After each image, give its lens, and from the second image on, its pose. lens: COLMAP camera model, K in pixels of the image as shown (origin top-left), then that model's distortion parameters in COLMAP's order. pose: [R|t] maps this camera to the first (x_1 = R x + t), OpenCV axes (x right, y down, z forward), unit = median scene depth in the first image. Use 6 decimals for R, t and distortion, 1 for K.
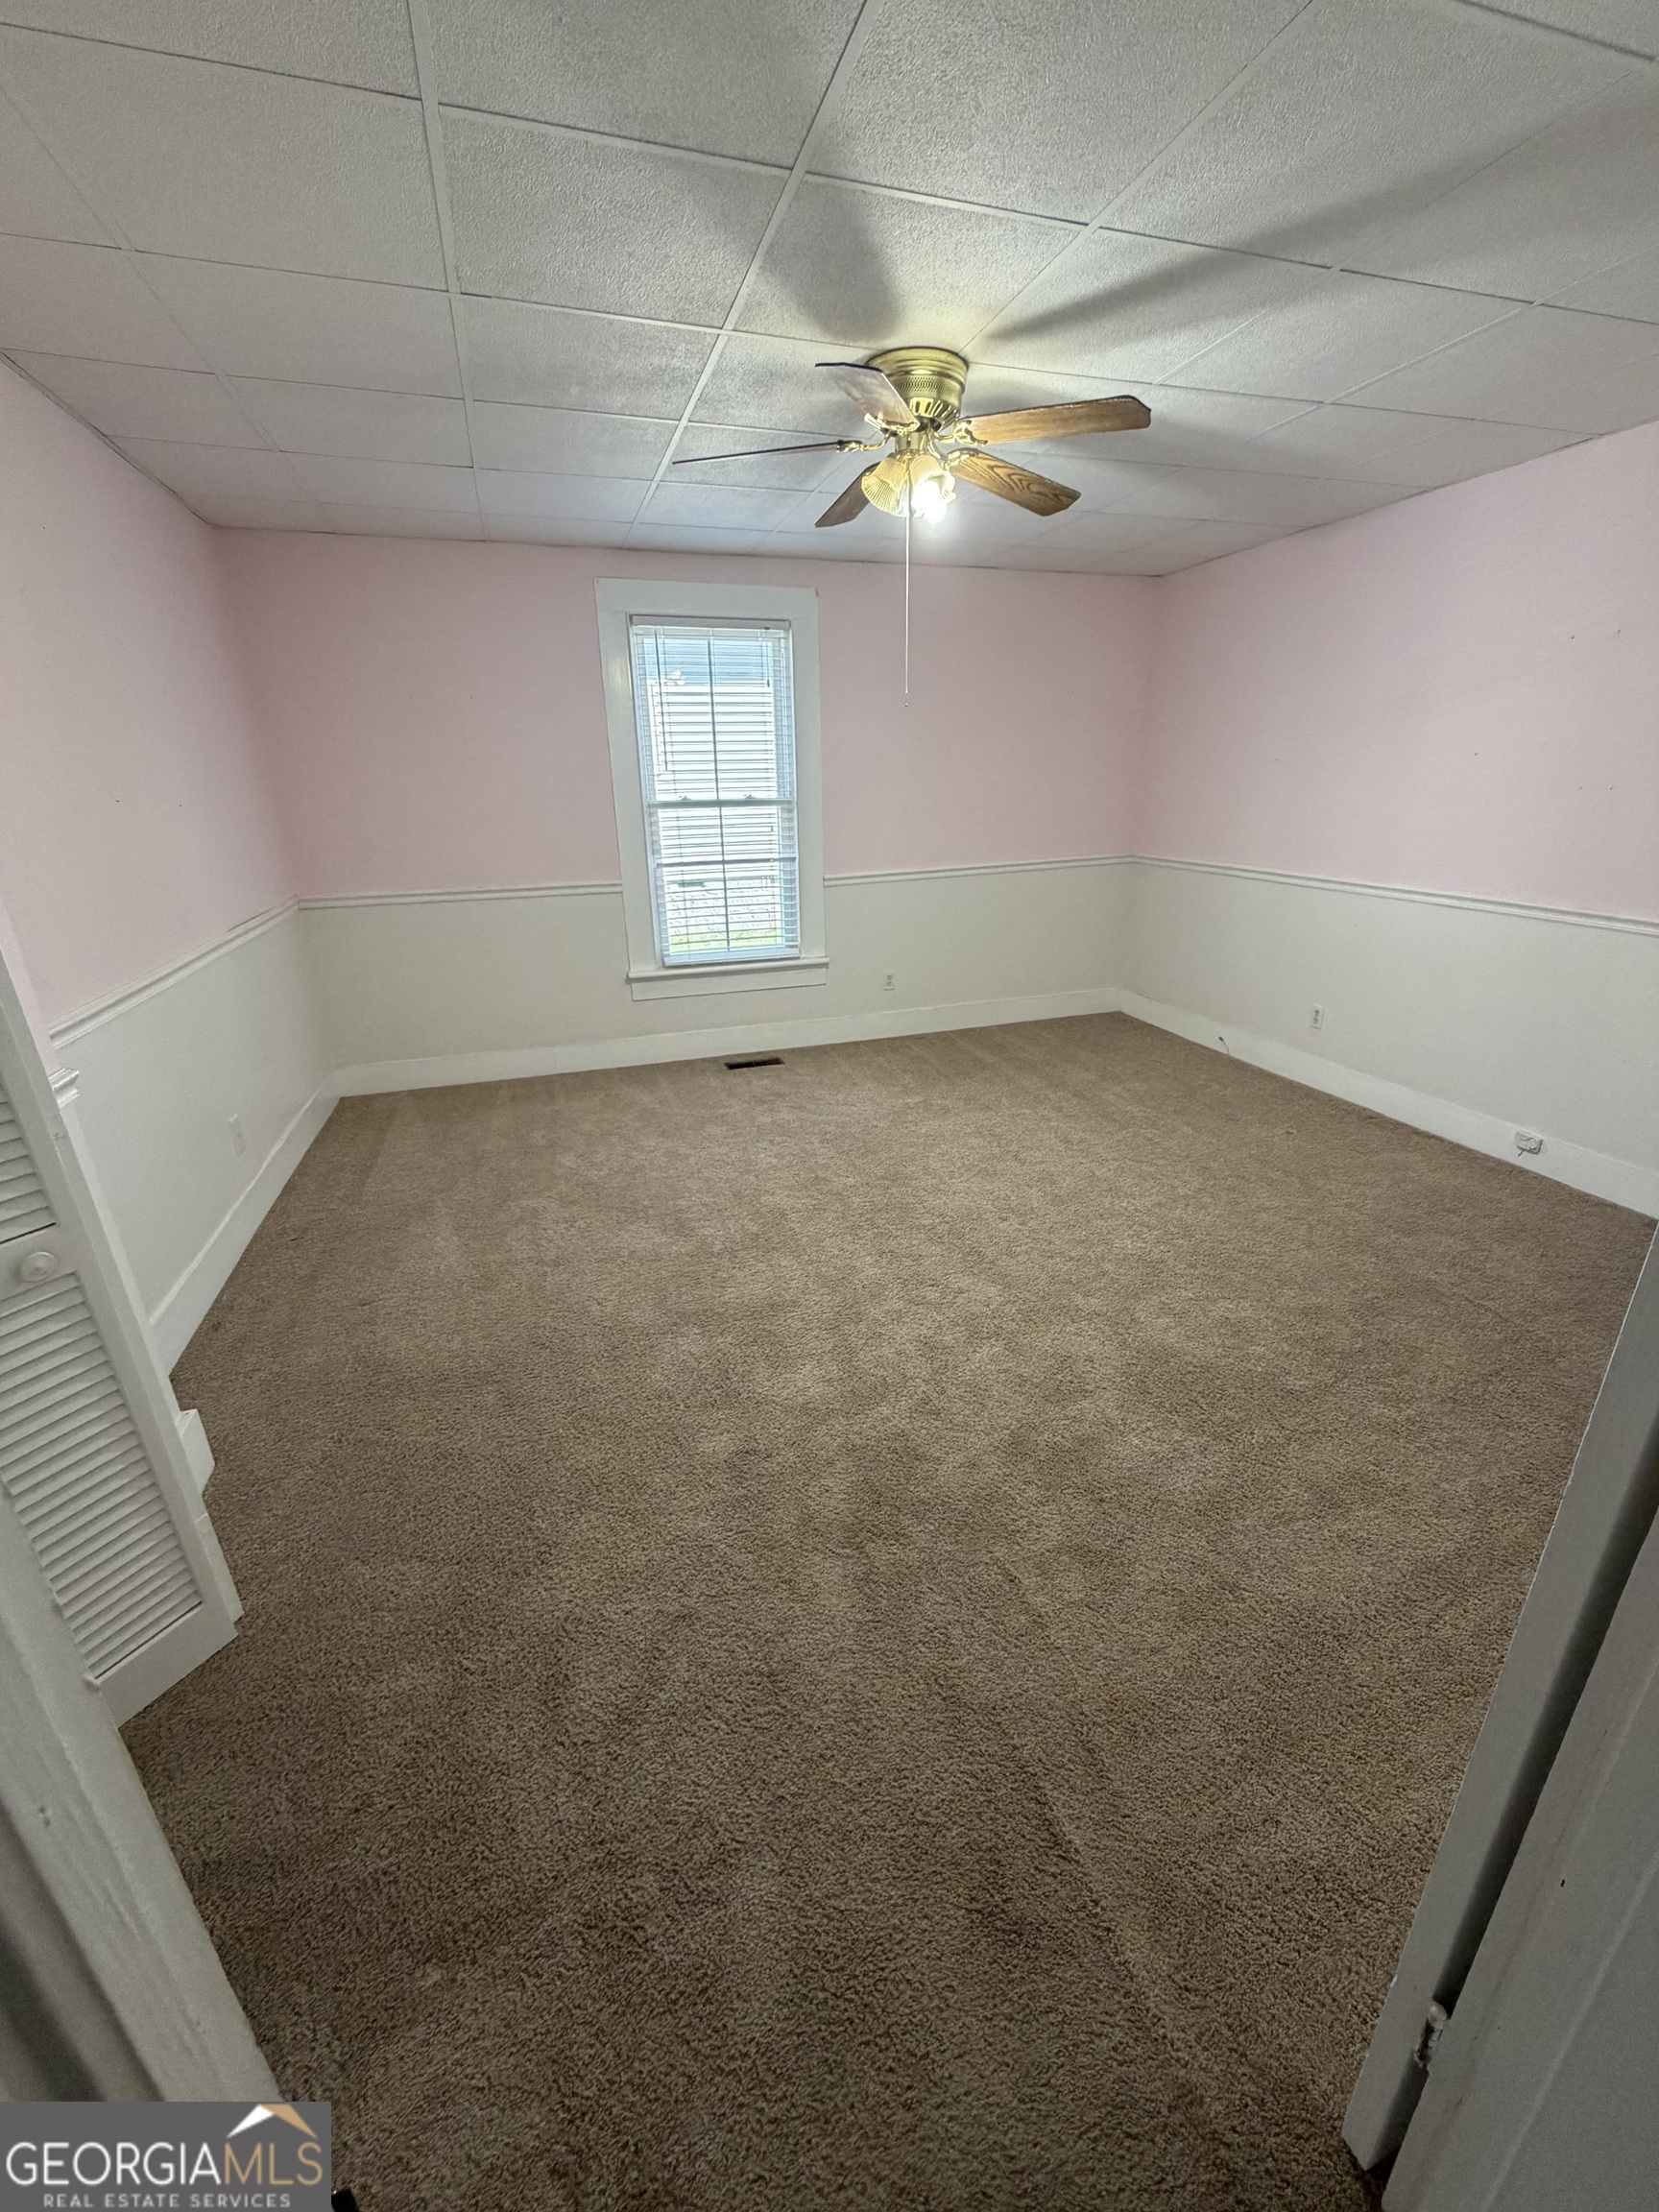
lens RADIAL K [[881.0, 0, 813.6], [0, 881.0, 1104.9], [0, 0, 1]] dist [-0.001134, 0.000935]
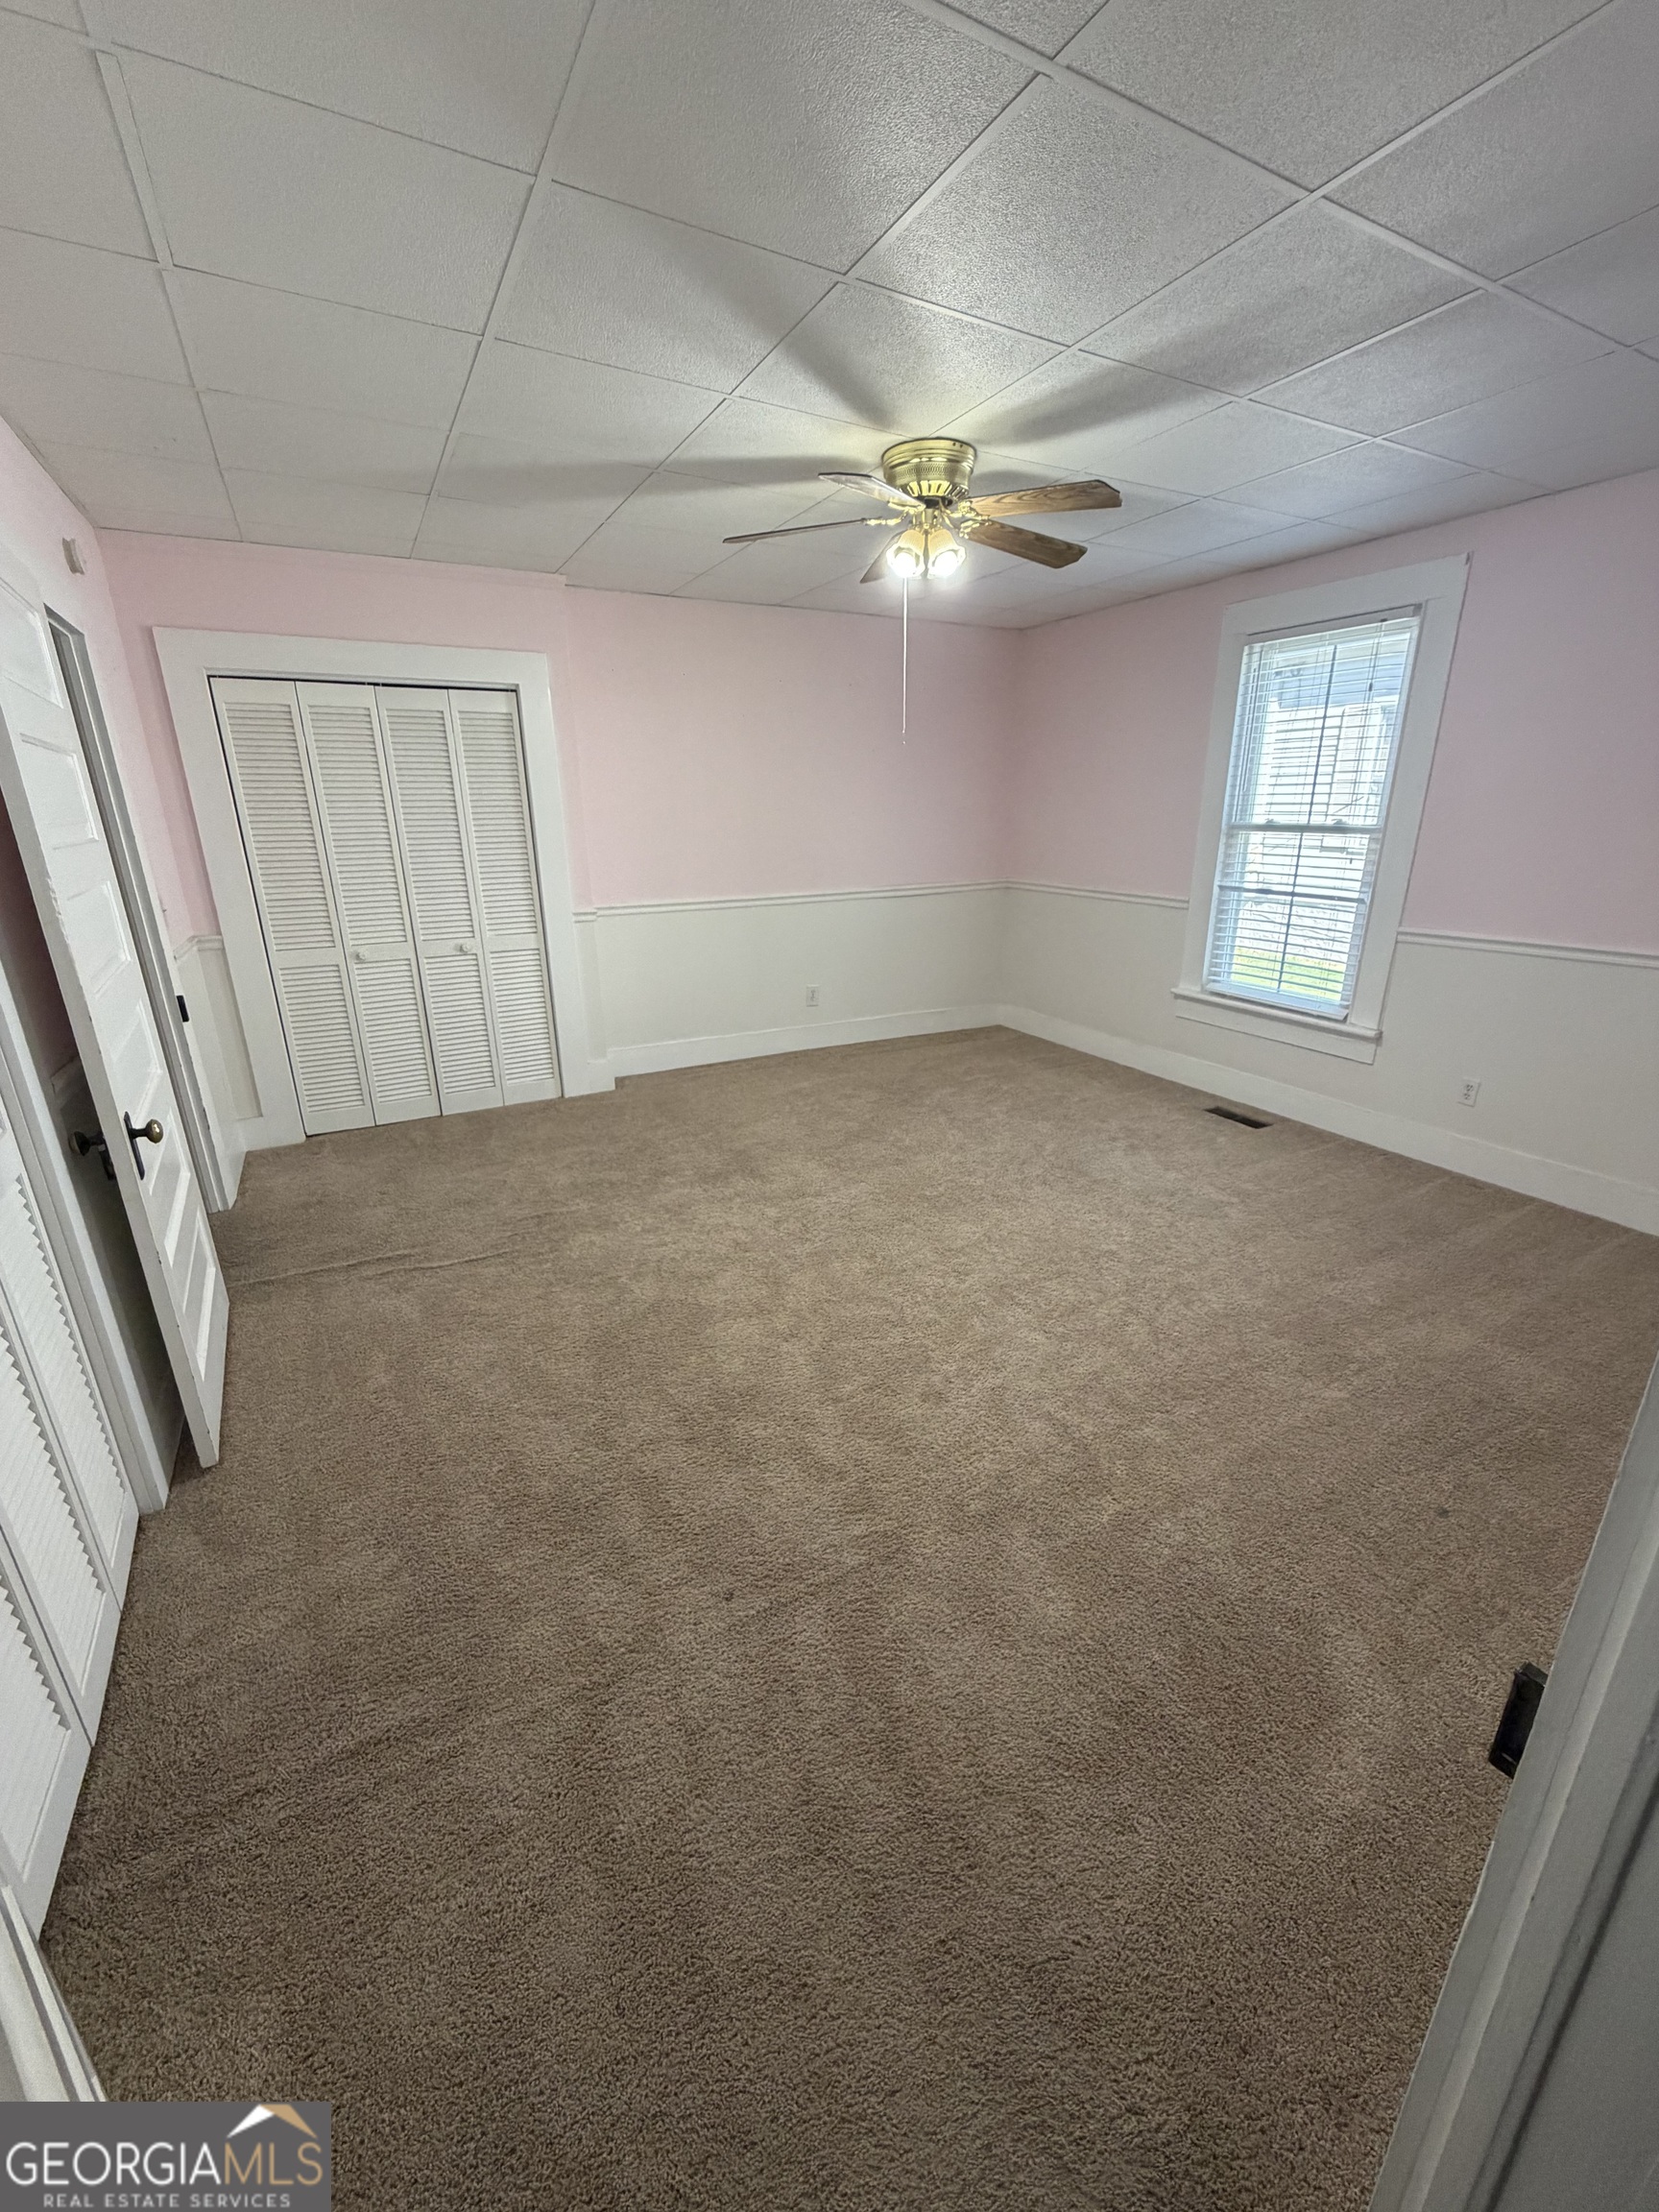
lens RADIAL K [[881.0, 0, 841.7], [0, 881.0, 1105.3], [0, 0, 1]] dist [-0.001134, 0.000935]
pose [[0.208253, 0.334891, -0.918955, 0.698969], [-0.342773, 0.904957, 0.252111, -0.153037], [0.916044, 0.262491, 0.303251, 0.374781]]
